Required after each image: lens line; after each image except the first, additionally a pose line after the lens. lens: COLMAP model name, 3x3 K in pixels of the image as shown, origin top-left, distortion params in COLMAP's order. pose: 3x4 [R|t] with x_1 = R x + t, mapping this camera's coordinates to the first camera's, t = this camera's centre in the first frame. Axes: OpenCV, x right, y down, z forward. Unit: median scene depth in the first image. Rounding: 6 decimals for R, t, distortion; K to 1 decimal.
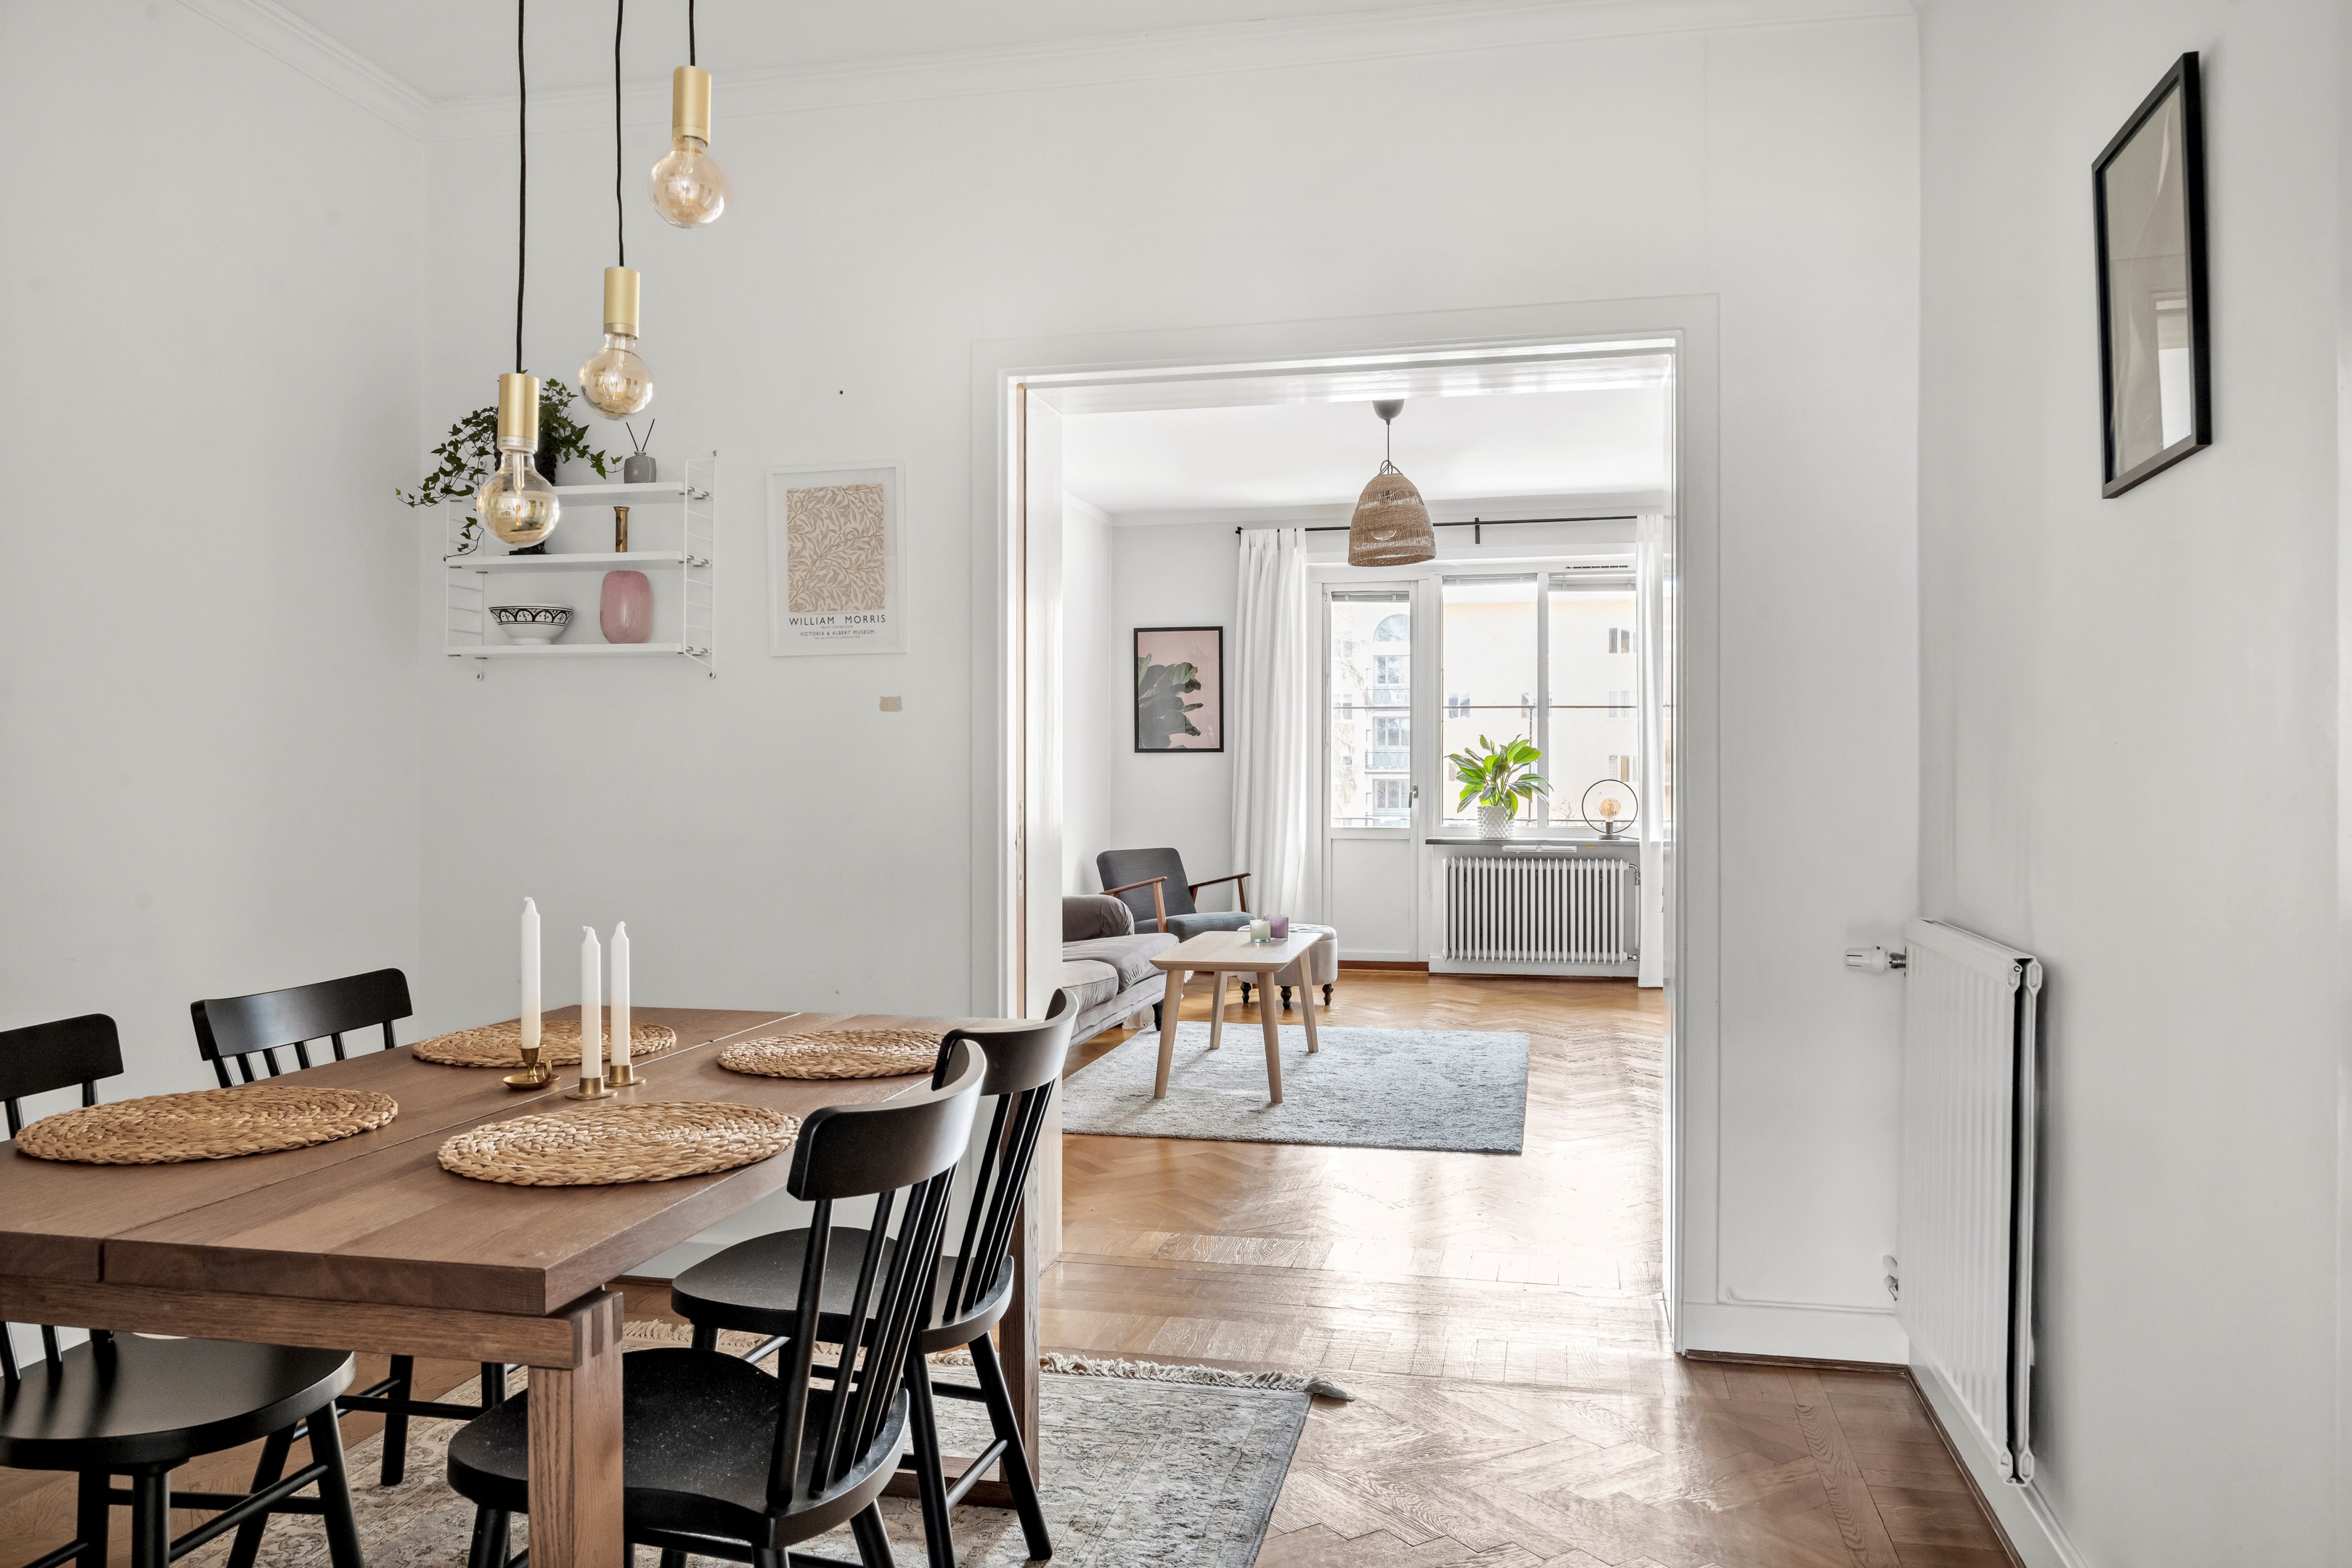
lens RADIAL K [[1699.7, 0, 1176.0], [0, 1699.7, 784.0], [0, 0, 1]] dist [-0.001746, 0.000091]
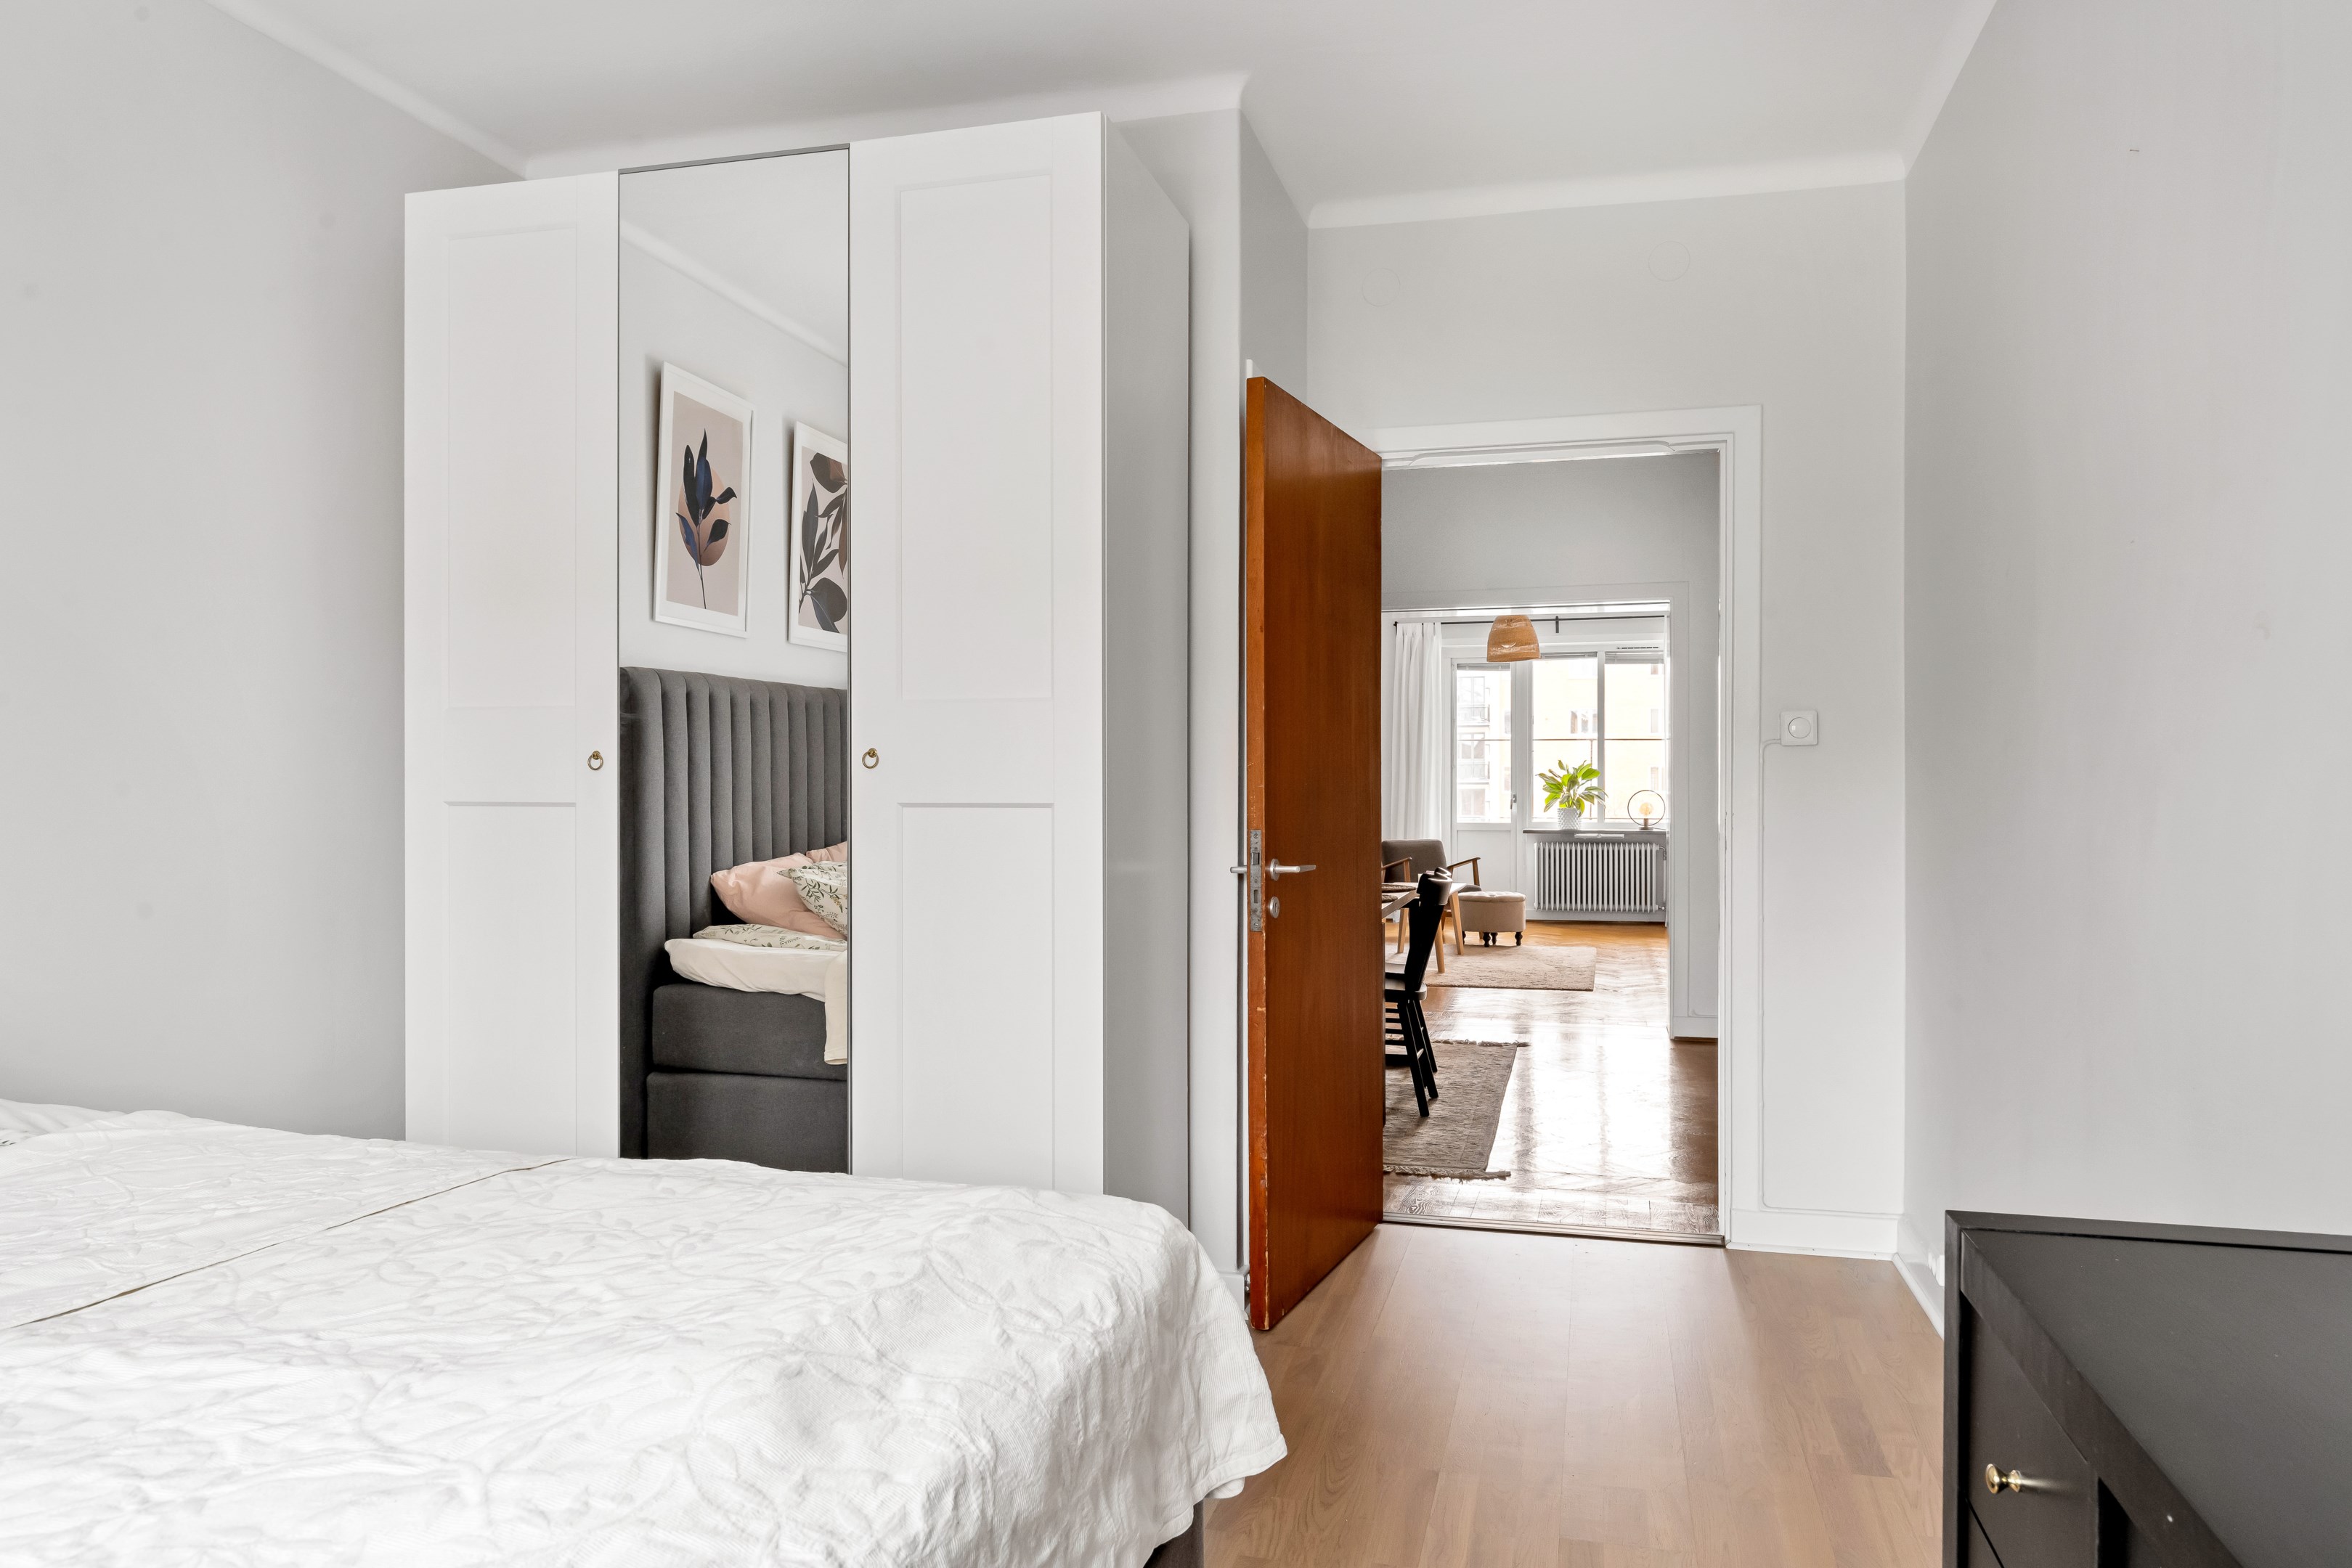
lens RADIAL K [[1636.9, 0, 1176.0], [0, 1636.9, 784.0], [0, 0, 1]] dist [-0.002767, -0.001760]
pose [[0.999443, -0.002095, -0.033293, -0.111835], [0.002091, 0.999998, -0.000155, -0.008700], [0.033294, 0.000086, 0.999446, -0.458941]]
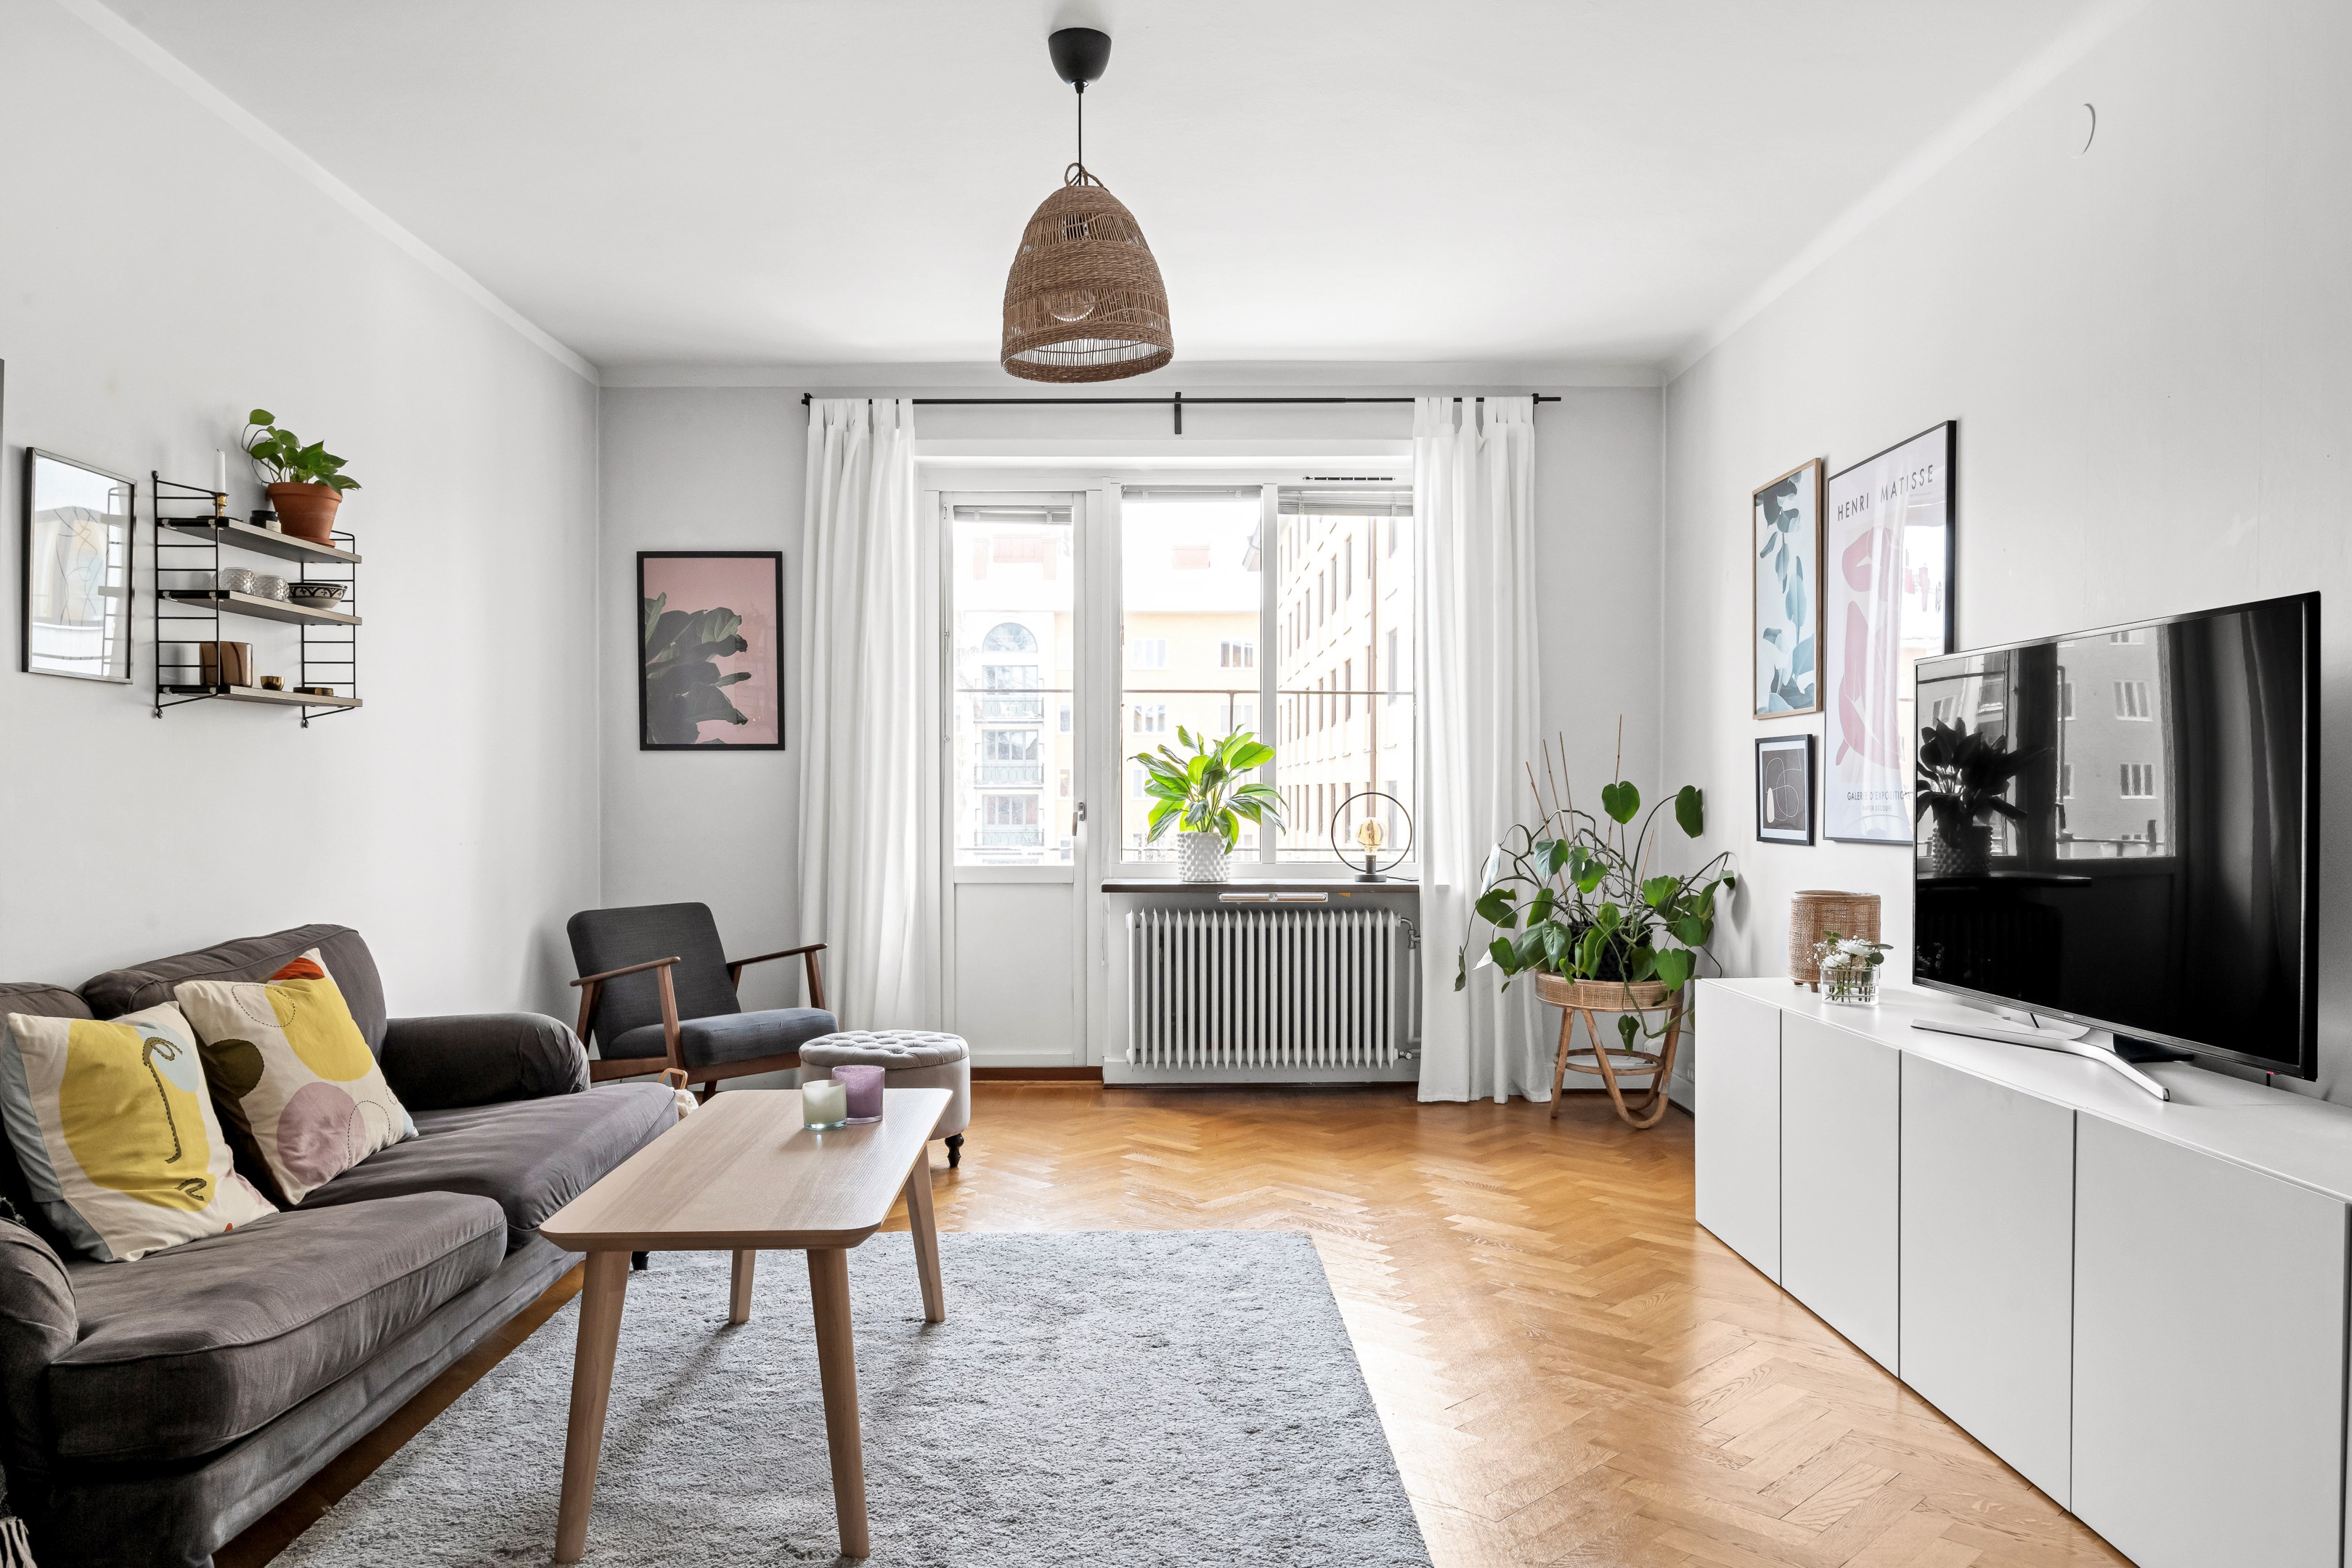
lens RADIAL K [[1683.3, 0, 1185.7], [0, 1683.3, 815.1], [0, 0, 1]] dist [0.001701, -0.000407]
pose [[0.971944, -0.004767, 0.235163, 0.026643], [0.002591, 0.999951, 0.009563, -0.000102], [-0.235197, -0.008685, 0.971909, 0.367262]]
